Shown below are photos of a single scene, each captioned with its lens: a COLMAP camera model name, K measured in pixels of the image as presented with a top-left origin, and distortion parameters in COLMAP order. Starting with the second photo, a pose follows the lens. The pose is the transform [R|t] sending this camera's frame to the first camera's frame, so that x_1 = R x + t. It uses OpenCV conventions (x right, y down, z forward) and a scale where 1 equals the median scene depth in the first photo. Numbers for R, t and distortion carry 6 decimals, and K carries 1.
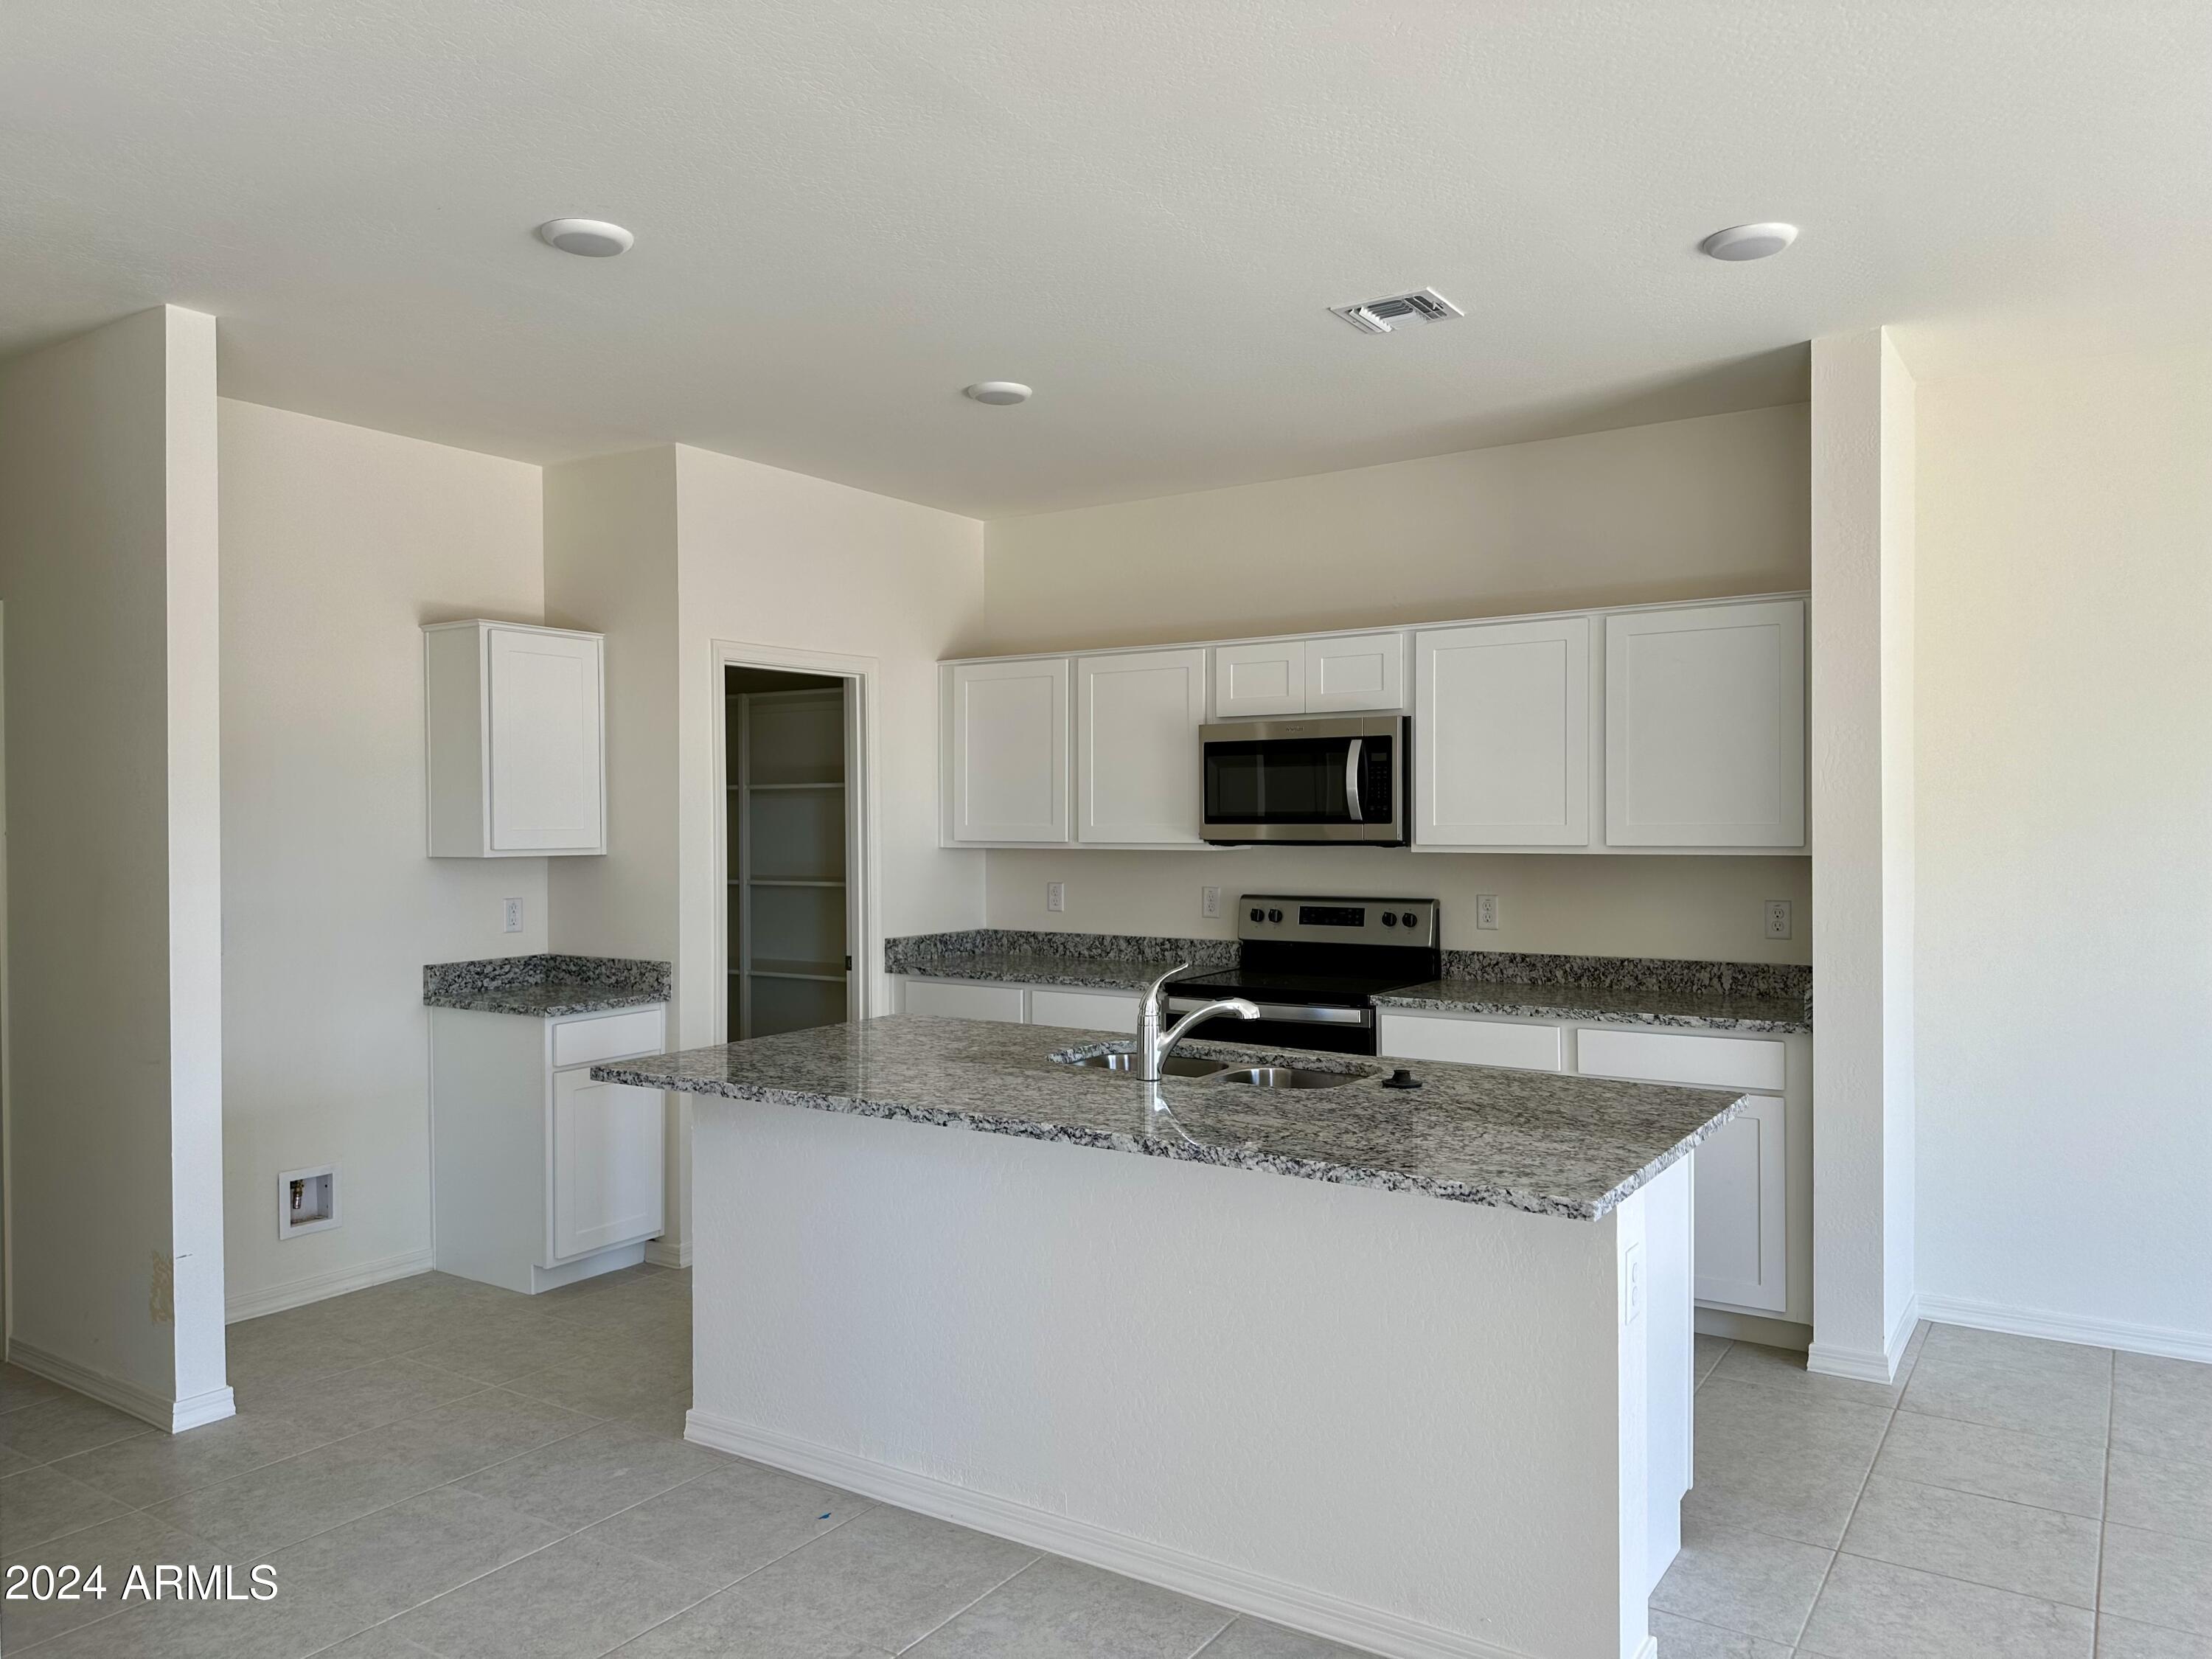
lens RADIAL K [[1545.6, 0, 1117.1], [0, 1545.6, 813.0], [0, 0, 1]] dist [0.093521, -0.104082]
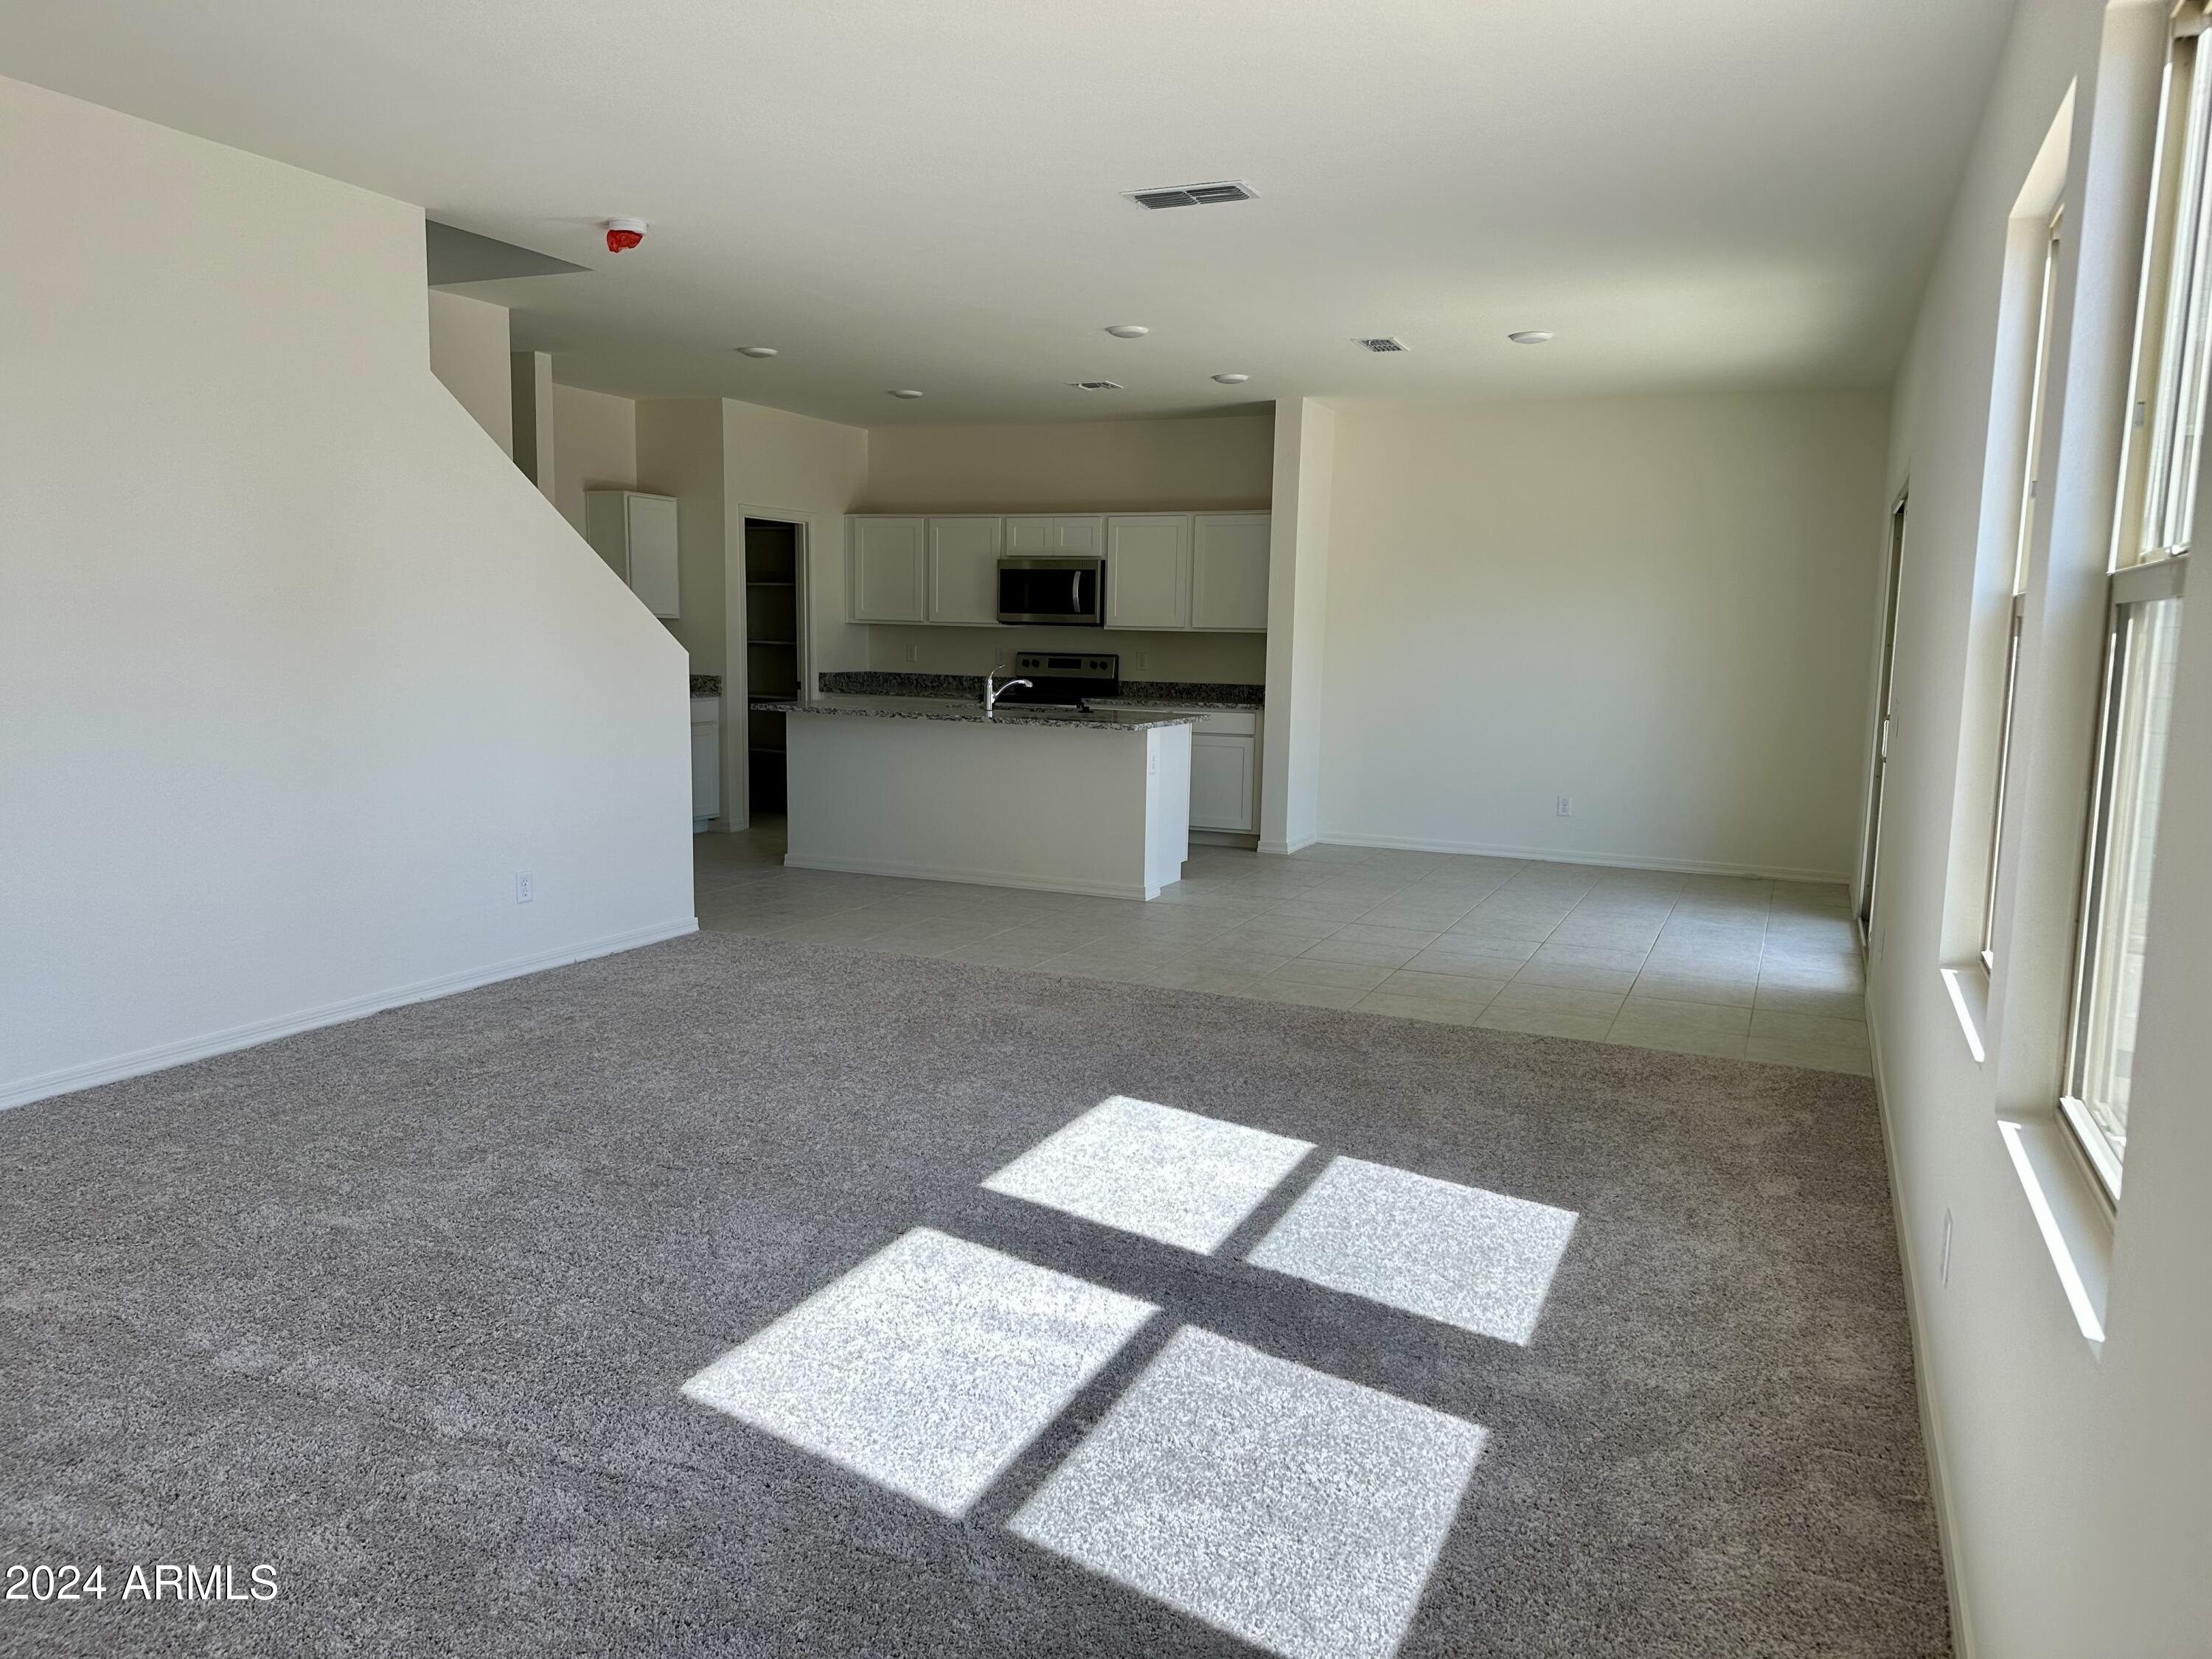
lens RADIAL K [[1525.9, 0, 1105.3], [0, 1525.9, 854.5], [0, 0, 1]] dist [0.102623, -0.093463]
pose [[0.988343, 0.004368, 0.152181, -0.102800], [-0.027604, 0.988161, 0.150915, 0.013717], [-0.149720, -0.153357, 0.976763, -0.929436]]
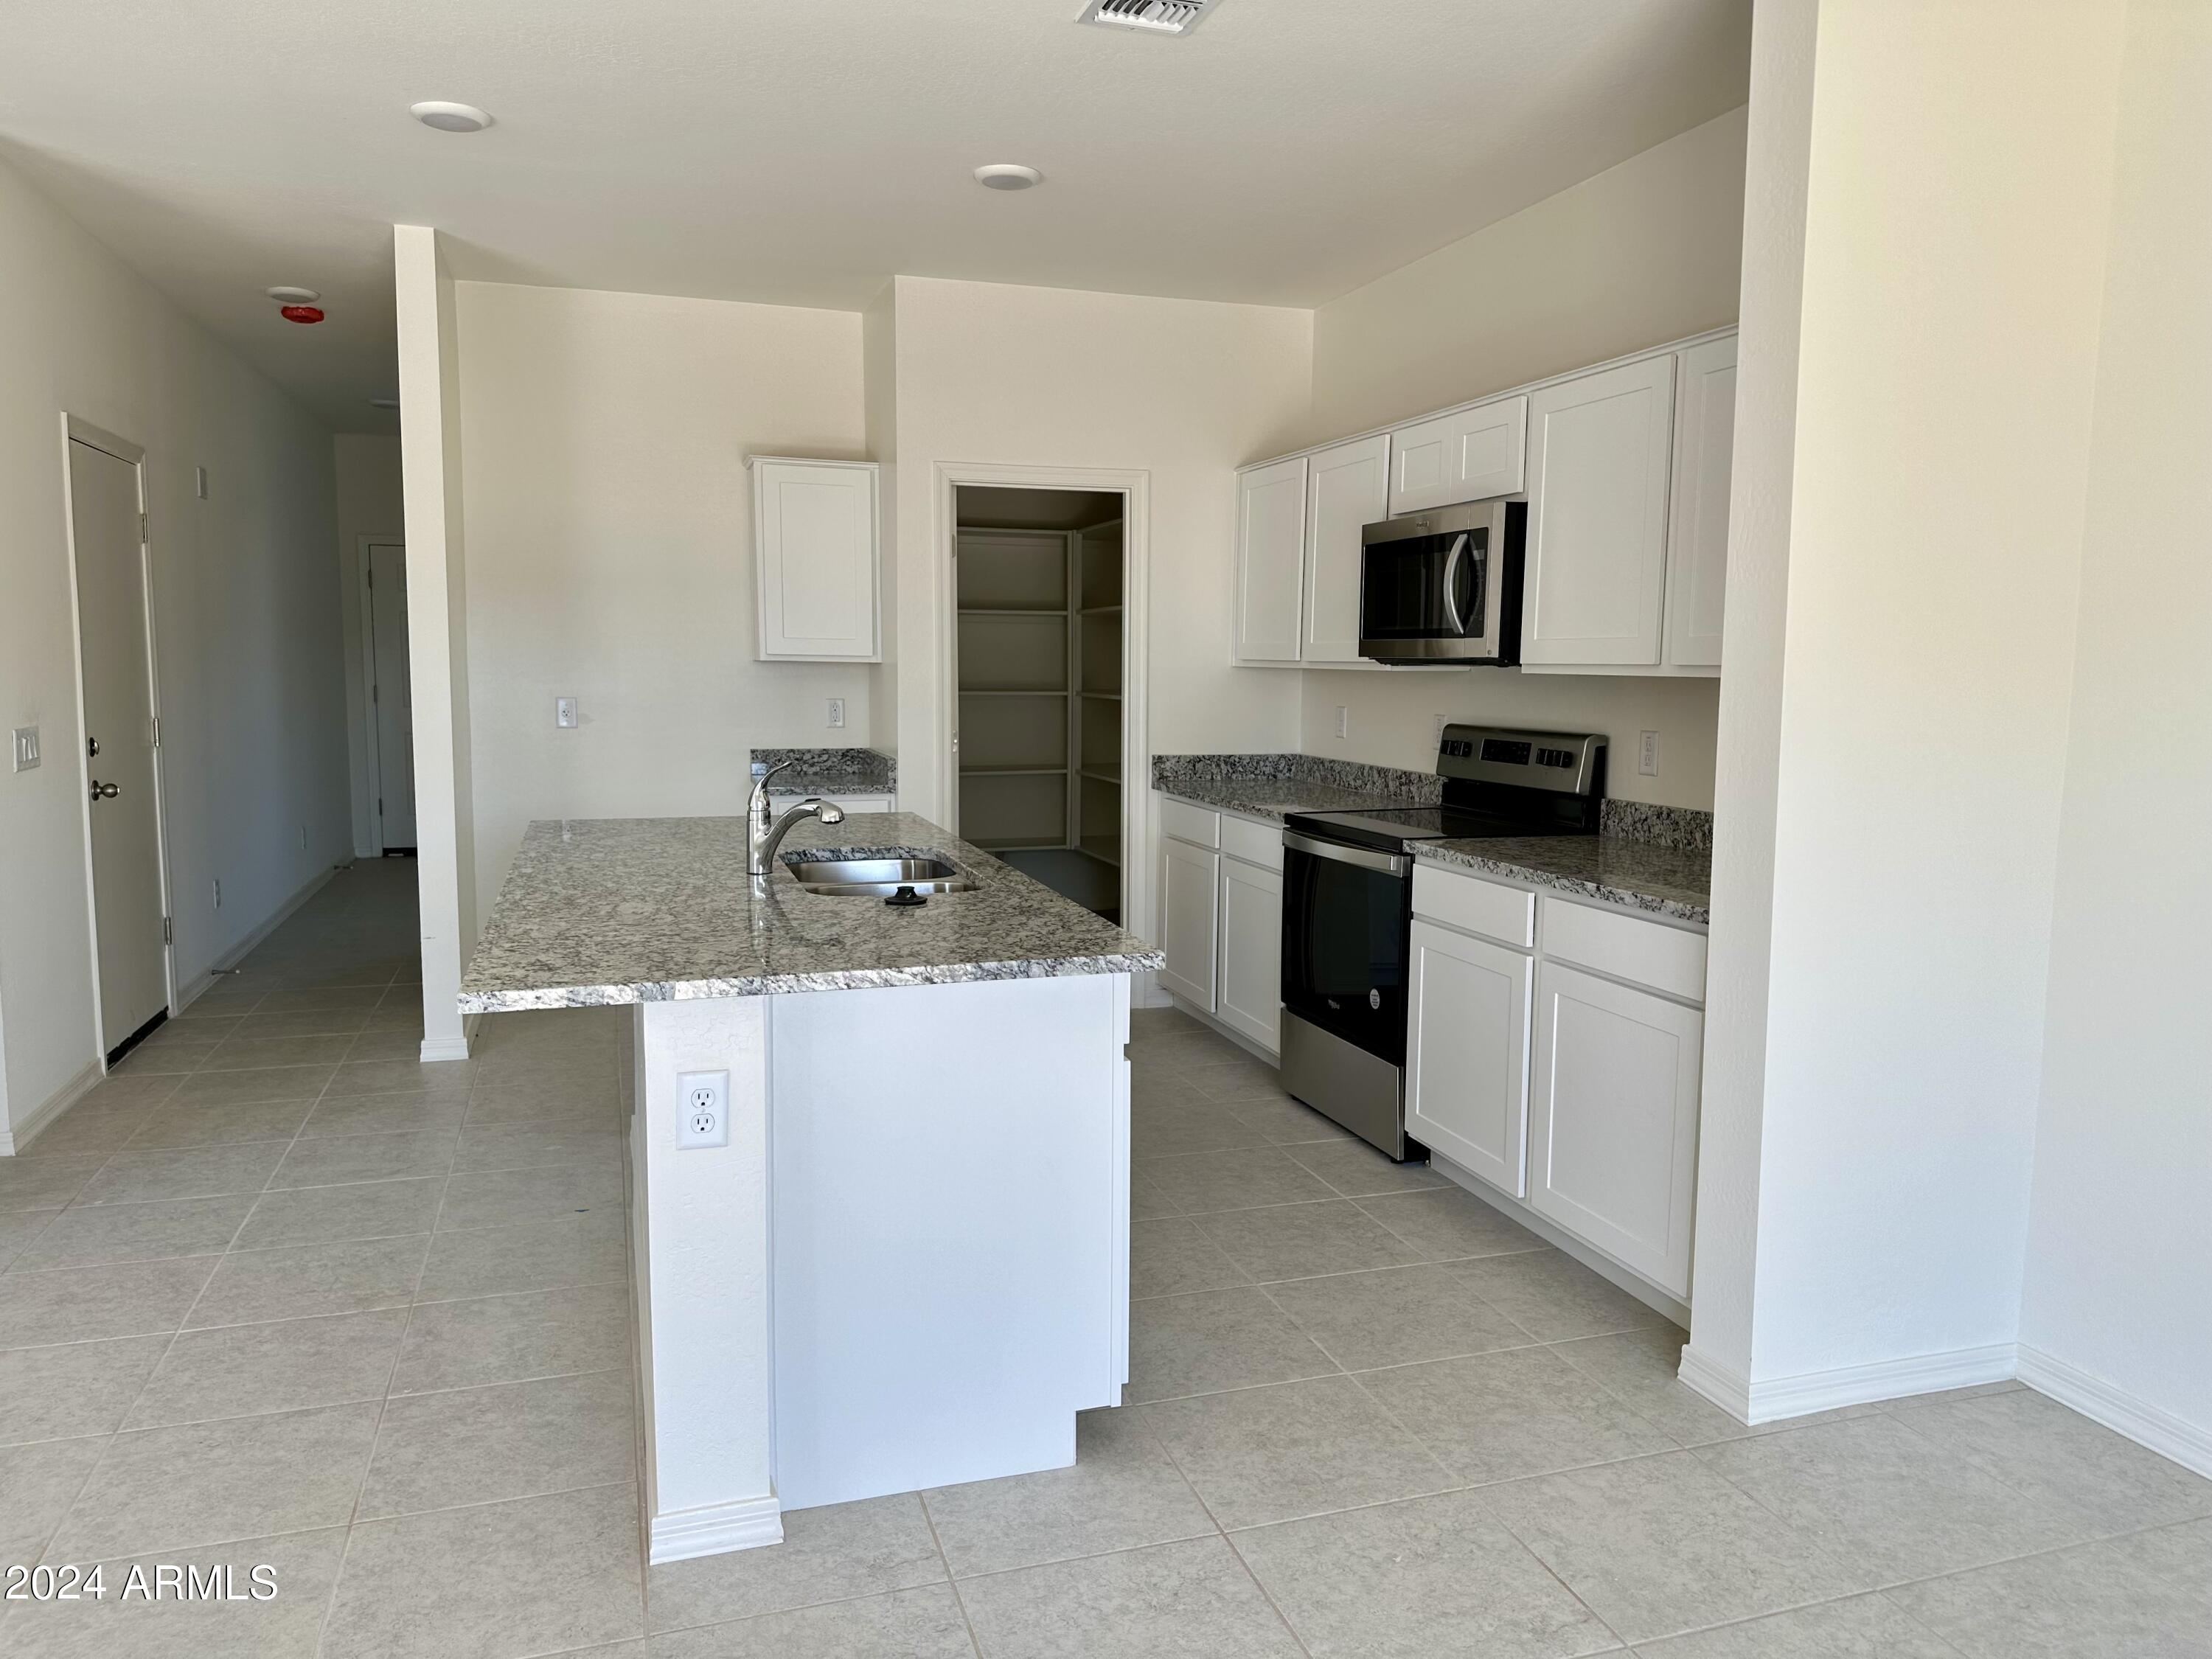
lens RADIAL K [[1545.6, 0, 1117.1], [0, 1545.6, 813.0], [0, 0, 1]] dist [0.093521, -0.104082]
pose [[0.785757, 0.075700, -0.613886, 0.512162], [-0.013393, 0.994332, 0.105471, 0.014632], [0.618391, -0.074652, 0.782317, 0.220315]]
